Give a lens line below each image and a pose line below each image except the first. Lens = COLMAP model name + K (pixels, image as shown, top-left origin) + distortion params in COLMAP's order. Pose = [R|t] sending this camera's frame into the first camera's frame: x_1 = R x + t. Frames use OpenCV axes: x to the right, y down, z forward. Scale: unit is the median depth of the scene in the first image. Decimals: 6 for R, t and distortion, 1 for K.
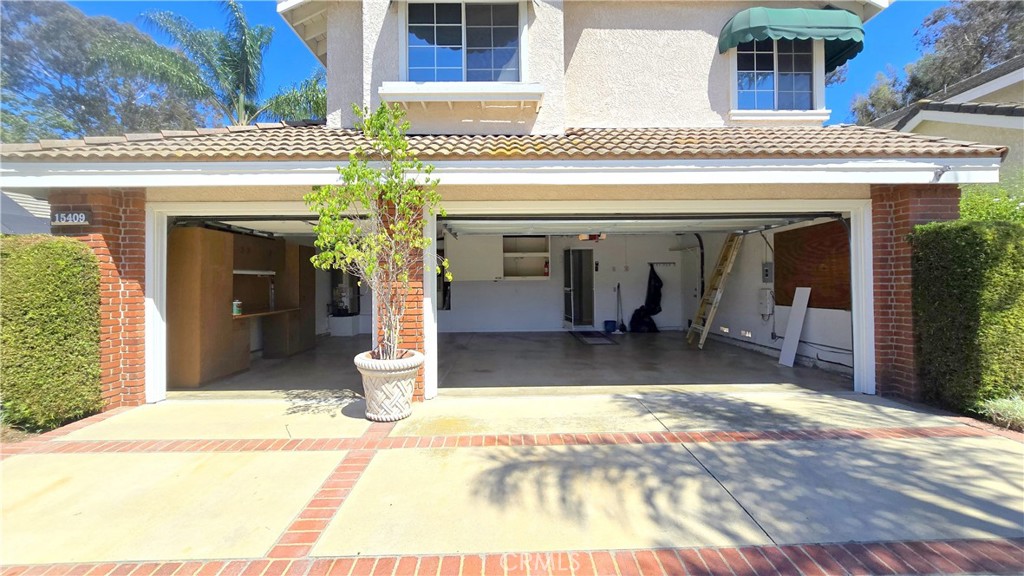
lens RADIAL K [[420.7, 0, 513.6], [0, 420.7, 285.2], [0, 0, 1]] dist [-0.007726, 0.001414]
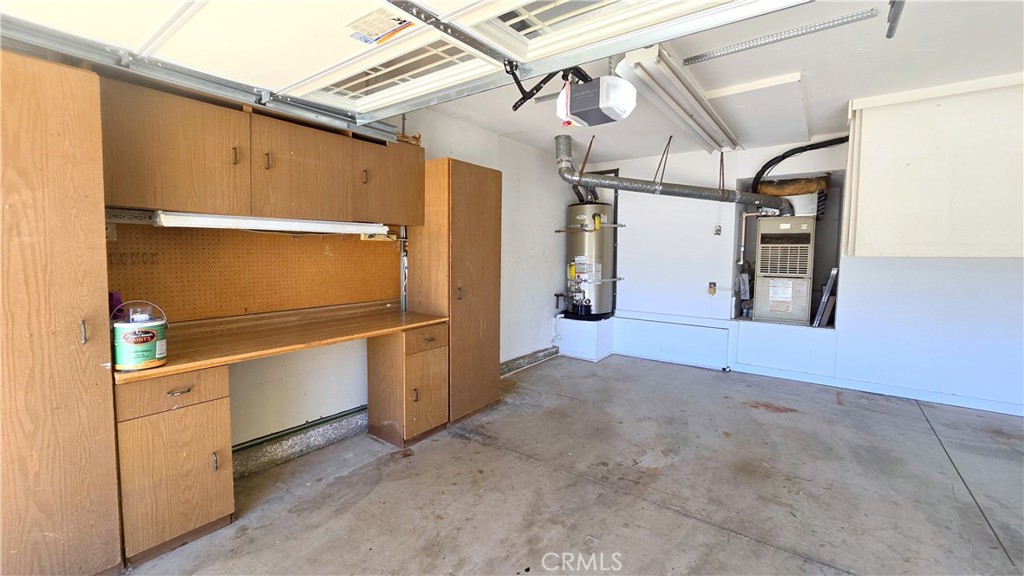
lens RADIAL K [[420.7, 0, 509.5], [0, 420.7, 285.5], [0, 0, 1]] dist [-0.007726, 0.001414]
pose [[0.792159, 0.059770, -0.607381, -0.166046], [-0.014633, 0.996767, 0.079003, -0.006910], [0.610139, -0.053695, 0.790473, 0.542847]]
